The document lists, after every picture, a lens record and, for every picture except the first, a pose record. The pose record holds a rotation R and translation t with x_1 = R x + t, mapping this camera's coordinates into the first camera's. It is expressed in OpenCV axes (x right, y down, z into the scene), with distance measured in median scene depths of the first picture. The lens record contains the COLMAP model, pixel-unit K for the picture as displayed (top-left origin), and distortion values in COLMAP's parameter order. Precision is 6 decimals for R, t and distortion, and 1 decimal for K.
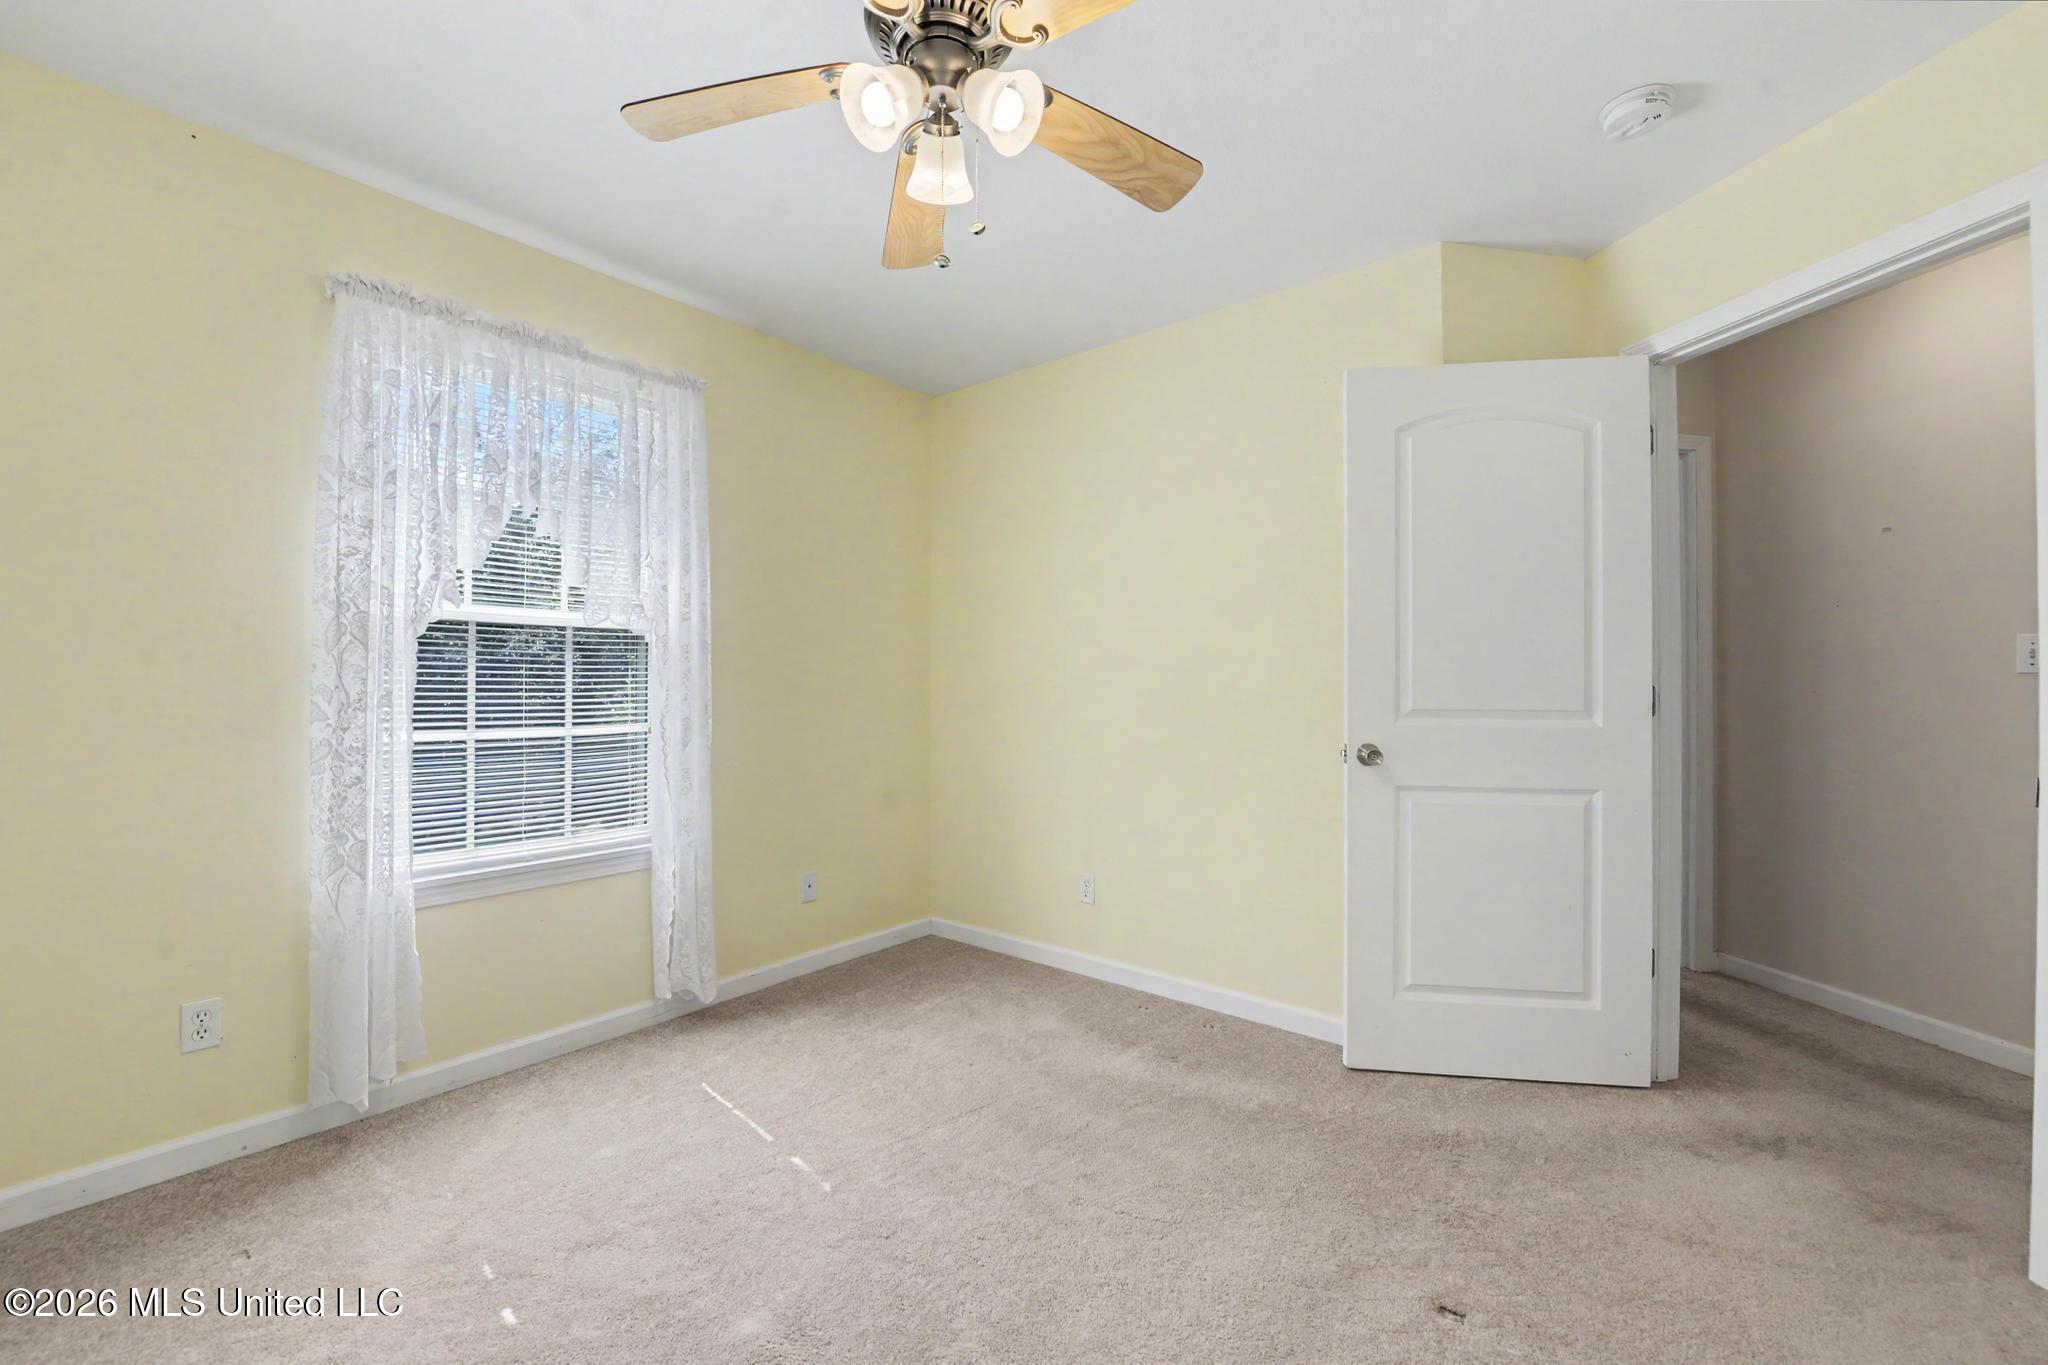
lens RADIAL K [[834.3, 0, 1024.0], [0, 834.3, 682.5], [0, 0, 1]] dist [-0.000188, -0.000042]
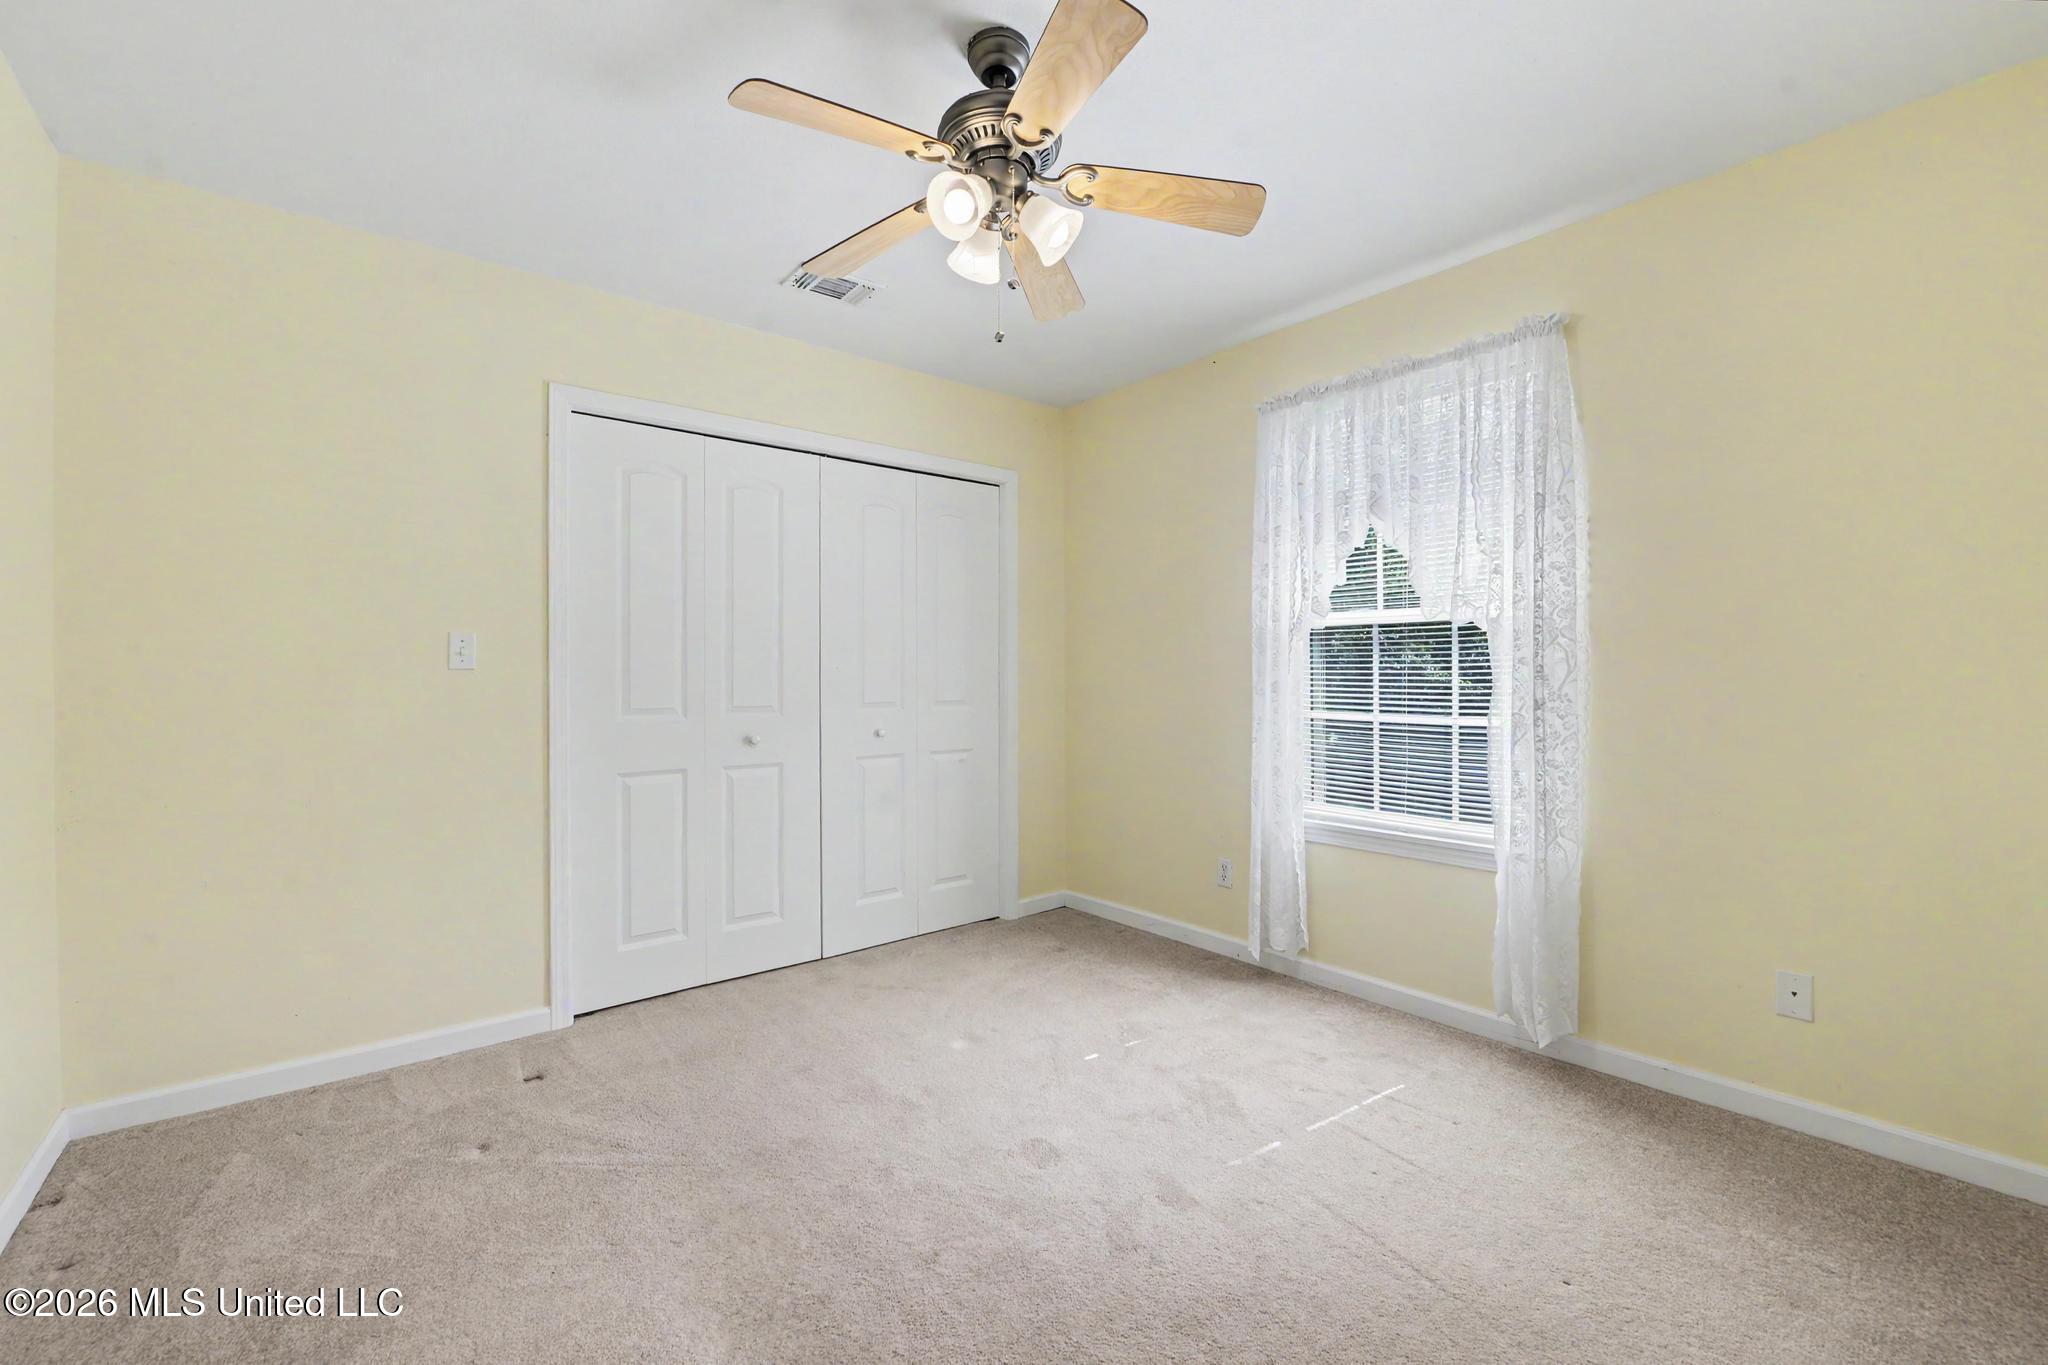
lens RADIAL K [[829.9, 0, 1018.0], [0, 829.9, 690.2], [0, 0, 1]] dist [-0.012472, -0.000120]
pose [[-0.208696, 0.011811, -0.977909, 0.606447], [0.004088, 0.999929, 0.011204, 0.007044], [0.977972, -0.001659, -0.208730, 0.719633]]
